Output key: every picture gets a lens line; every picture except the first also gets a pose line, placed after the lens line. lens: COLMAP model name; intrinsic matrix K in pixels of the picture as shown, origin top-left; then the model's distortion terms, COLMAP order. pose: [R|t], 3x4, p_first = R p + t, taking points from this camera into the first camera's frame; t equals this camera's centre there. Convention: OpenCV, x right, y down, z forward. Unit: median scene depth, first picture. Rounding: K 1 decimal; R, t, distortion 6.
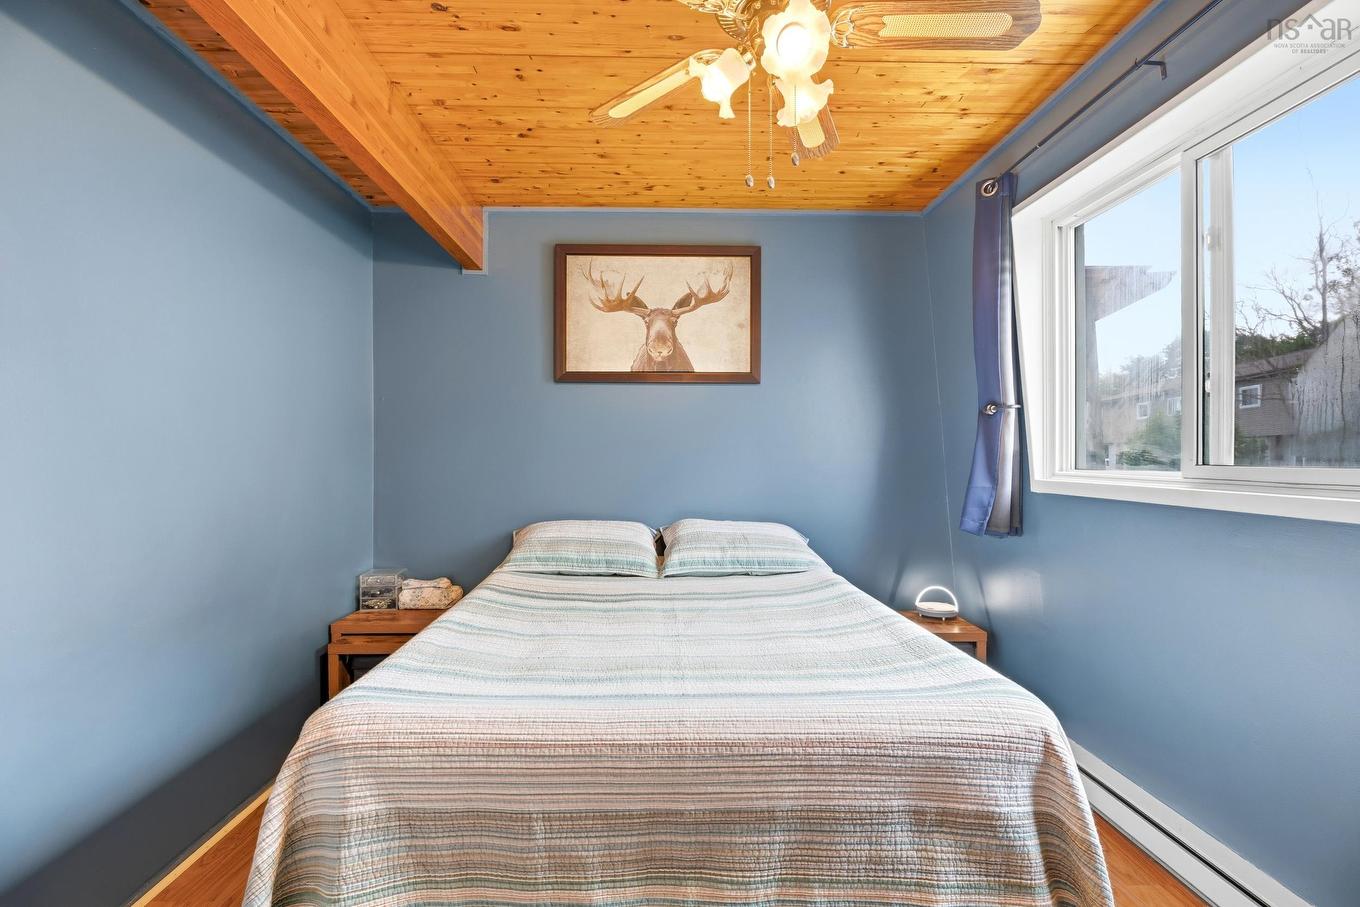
lens RADIAL K [[647.1, 0, 680.0], [0, 647.1, 453.5], [0, 0, 1]] dist [-0.008132, 0.000449]
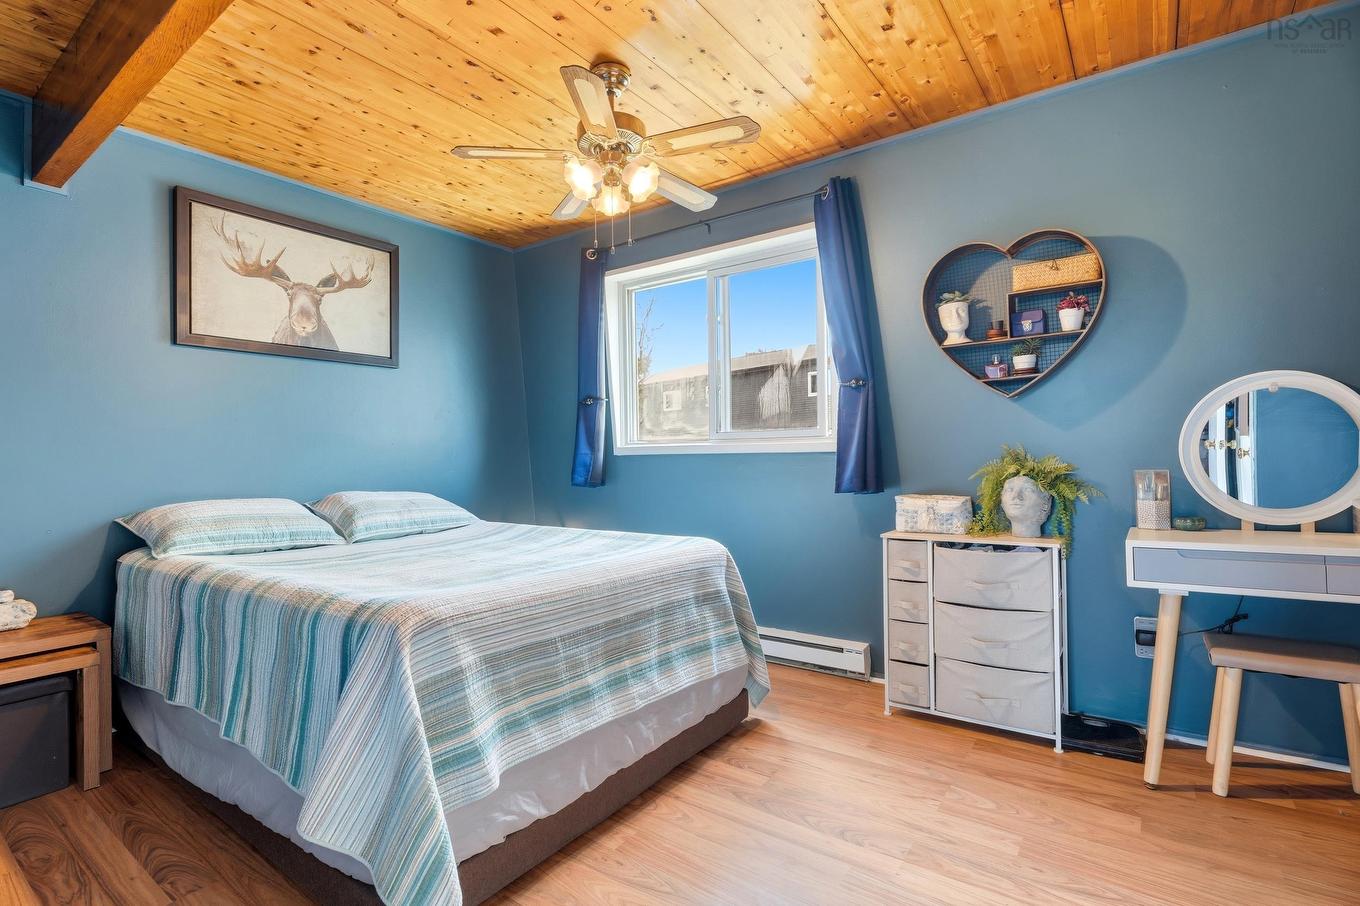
lens RADIAL K [[647.1, 0, 680.0], [0, 647.1, 453.0], [0, 0, 1]] dist [-0.008132, 0.000449]
pose [[0.609019, -0.004395, 0.793143, -0.530867], [0.012917, 0.999907, -0.004378, 0.055532], [-0.793050, 0.012911, 0.609019, -0.069979]]
